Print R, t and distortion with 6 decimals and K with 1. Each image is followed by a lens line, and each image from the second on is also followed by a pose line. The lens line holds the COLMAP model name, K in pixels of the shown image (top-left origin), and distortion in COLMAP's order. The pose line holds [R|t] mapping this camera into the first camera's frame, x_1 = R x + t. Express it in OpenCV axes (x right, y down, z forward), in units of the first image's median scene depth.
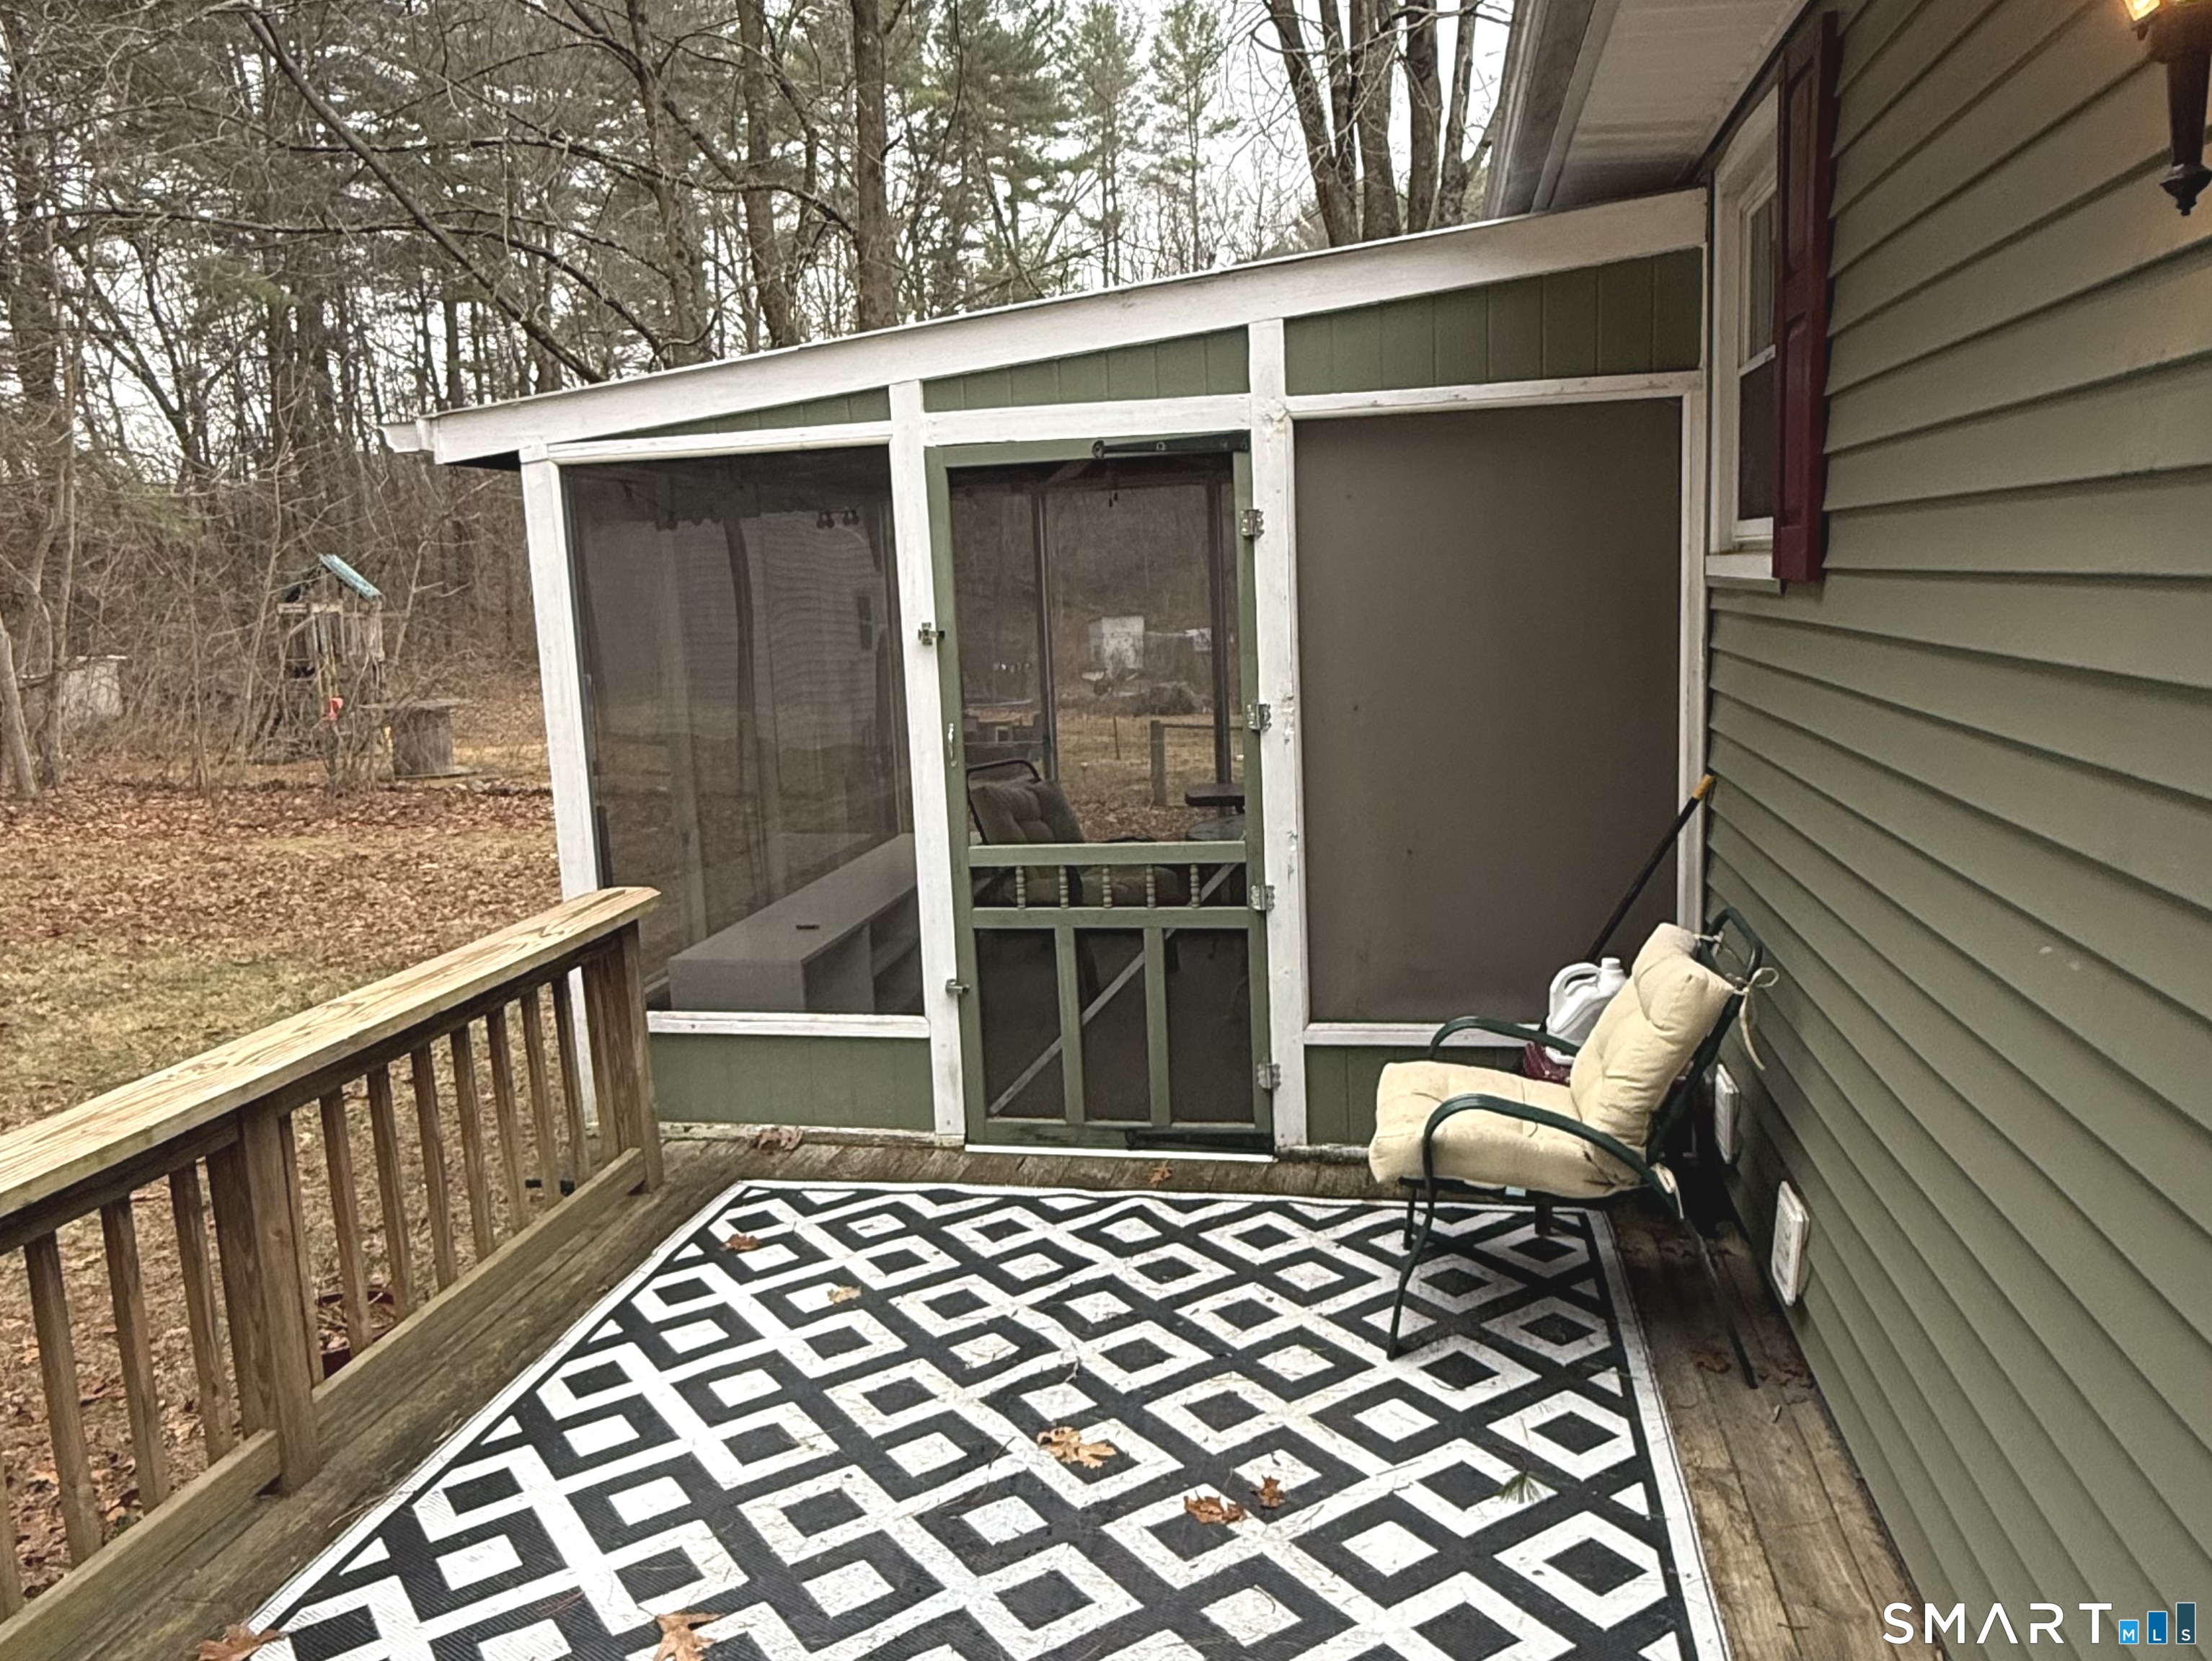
lens RADIAL K [[1580.5, 0, 1104.7], [0, 1580.5, 828.4], [0, 0, 1]] dist [-0.000158, 0.001360]
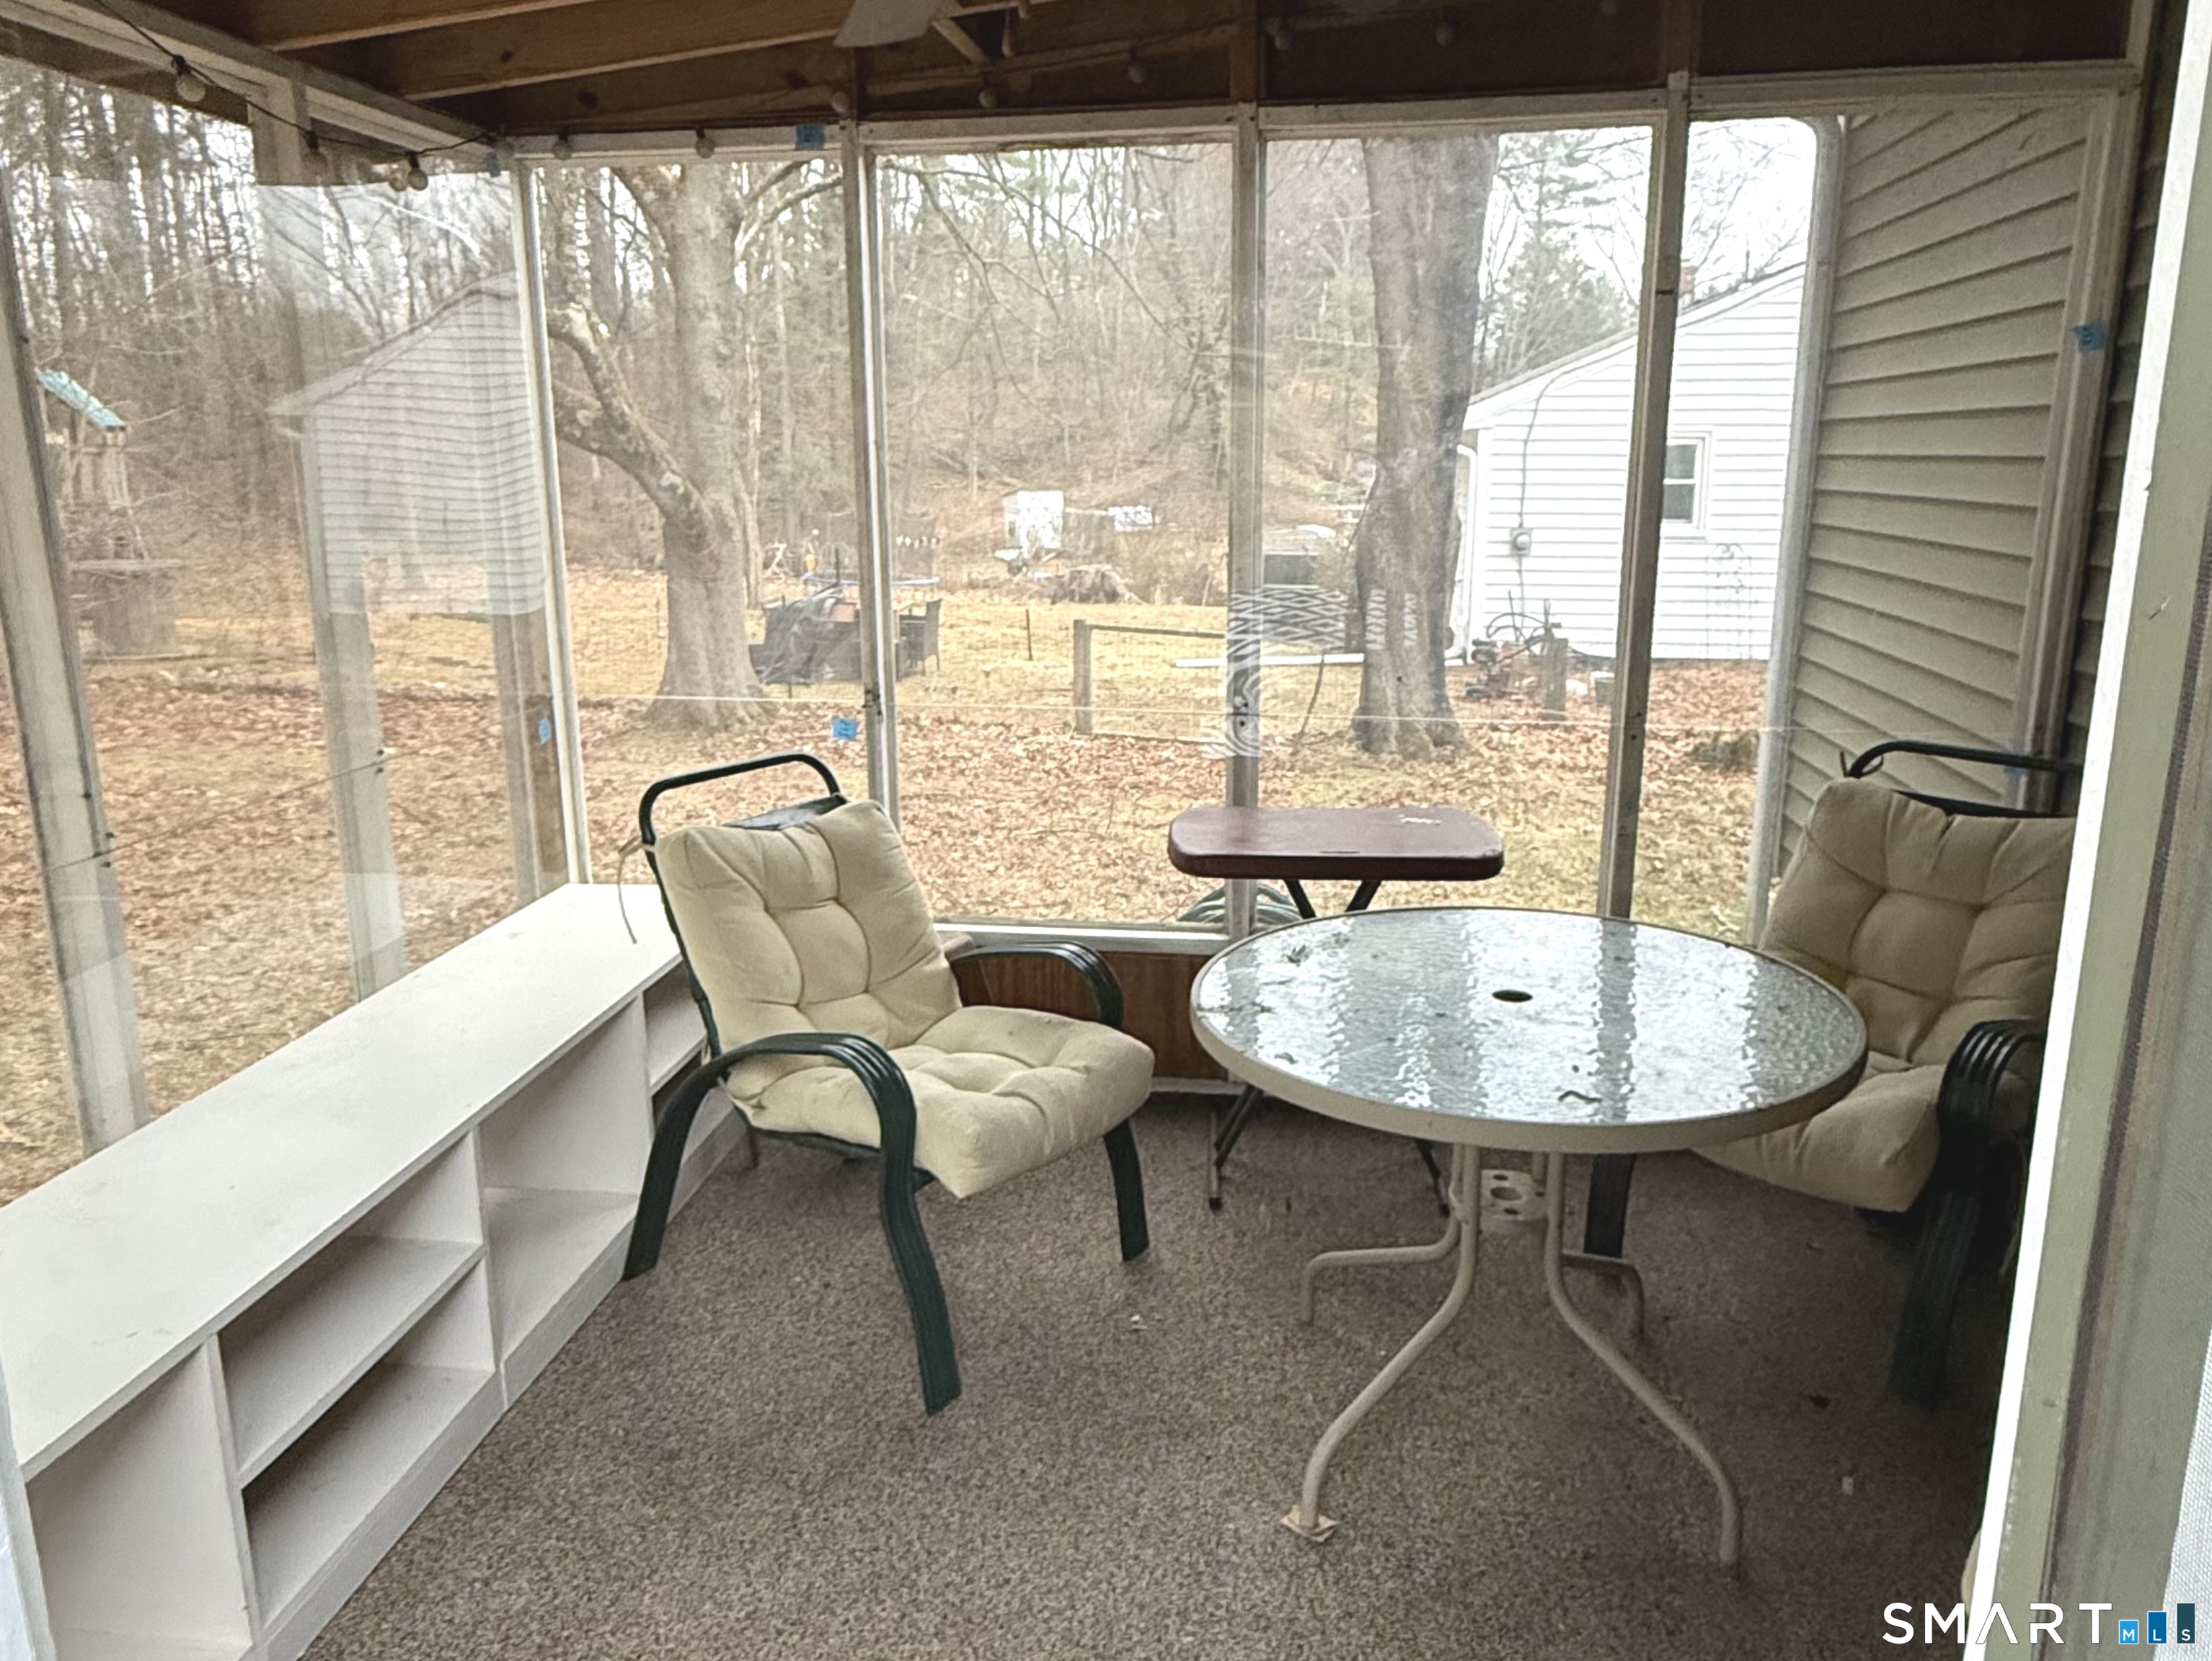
lens RADIAL K [[1580.5, 0, 1103.5], [0, 1580.5, 828.0], [0, 0, 1]] dist [-0.000158, 0.001360]
pose [[0.998087, 0.023603, 0.057149, 0.001795], [-0.027779, 0.996914, 0.073427, -0.015879], [-0.055240, -0.074874, 0.995662, 0.154765]]
